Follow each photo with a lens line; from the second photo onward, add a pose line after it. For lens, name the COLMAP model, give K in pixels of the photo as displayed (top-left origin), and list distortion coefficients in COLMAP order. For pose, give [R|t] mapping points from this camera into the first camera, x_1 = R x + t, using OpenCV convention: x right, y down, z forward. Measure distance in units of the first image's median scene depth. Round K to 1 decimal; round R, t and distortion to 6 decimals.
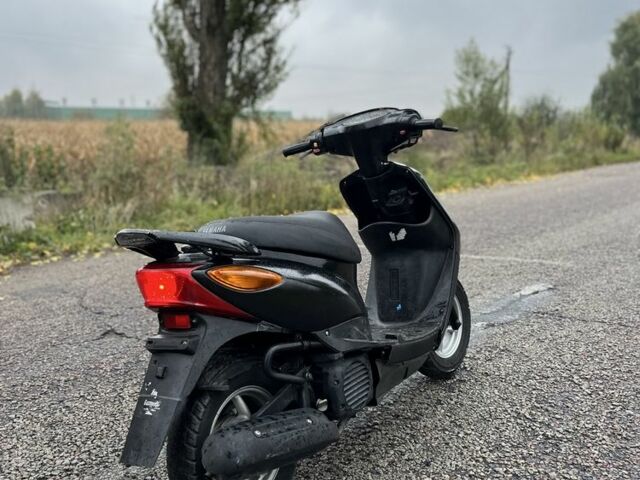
lens RADIAL K [[639.3, 0, 320.0], [0, 639.3, 240.0], [0, 0, 1]] dist [0.040338, -0.013282]
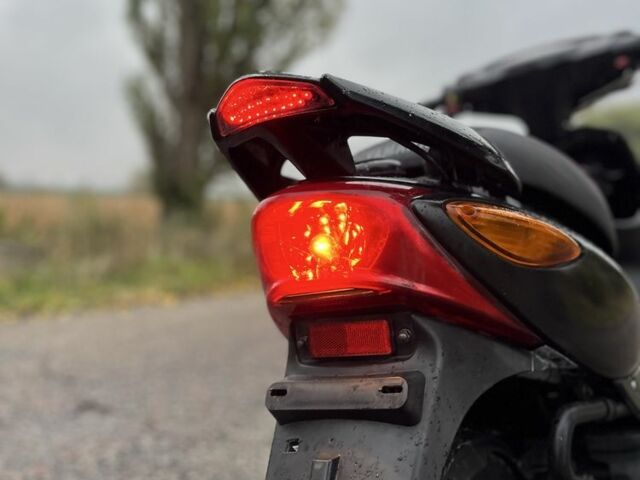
lens RADIAL K [[639.3, 0, 320.0], [0, 639.3, 240.0], [0, 0, 1]] dist [0.040338, -0.013282]
pose [[0.998141, 0.024004, 0.056020, -0.252290], [-0.016321, 0.990876, -0.133783, 0.114346], [-0.058720, 0.132620, 0.989426, 0.576514]]
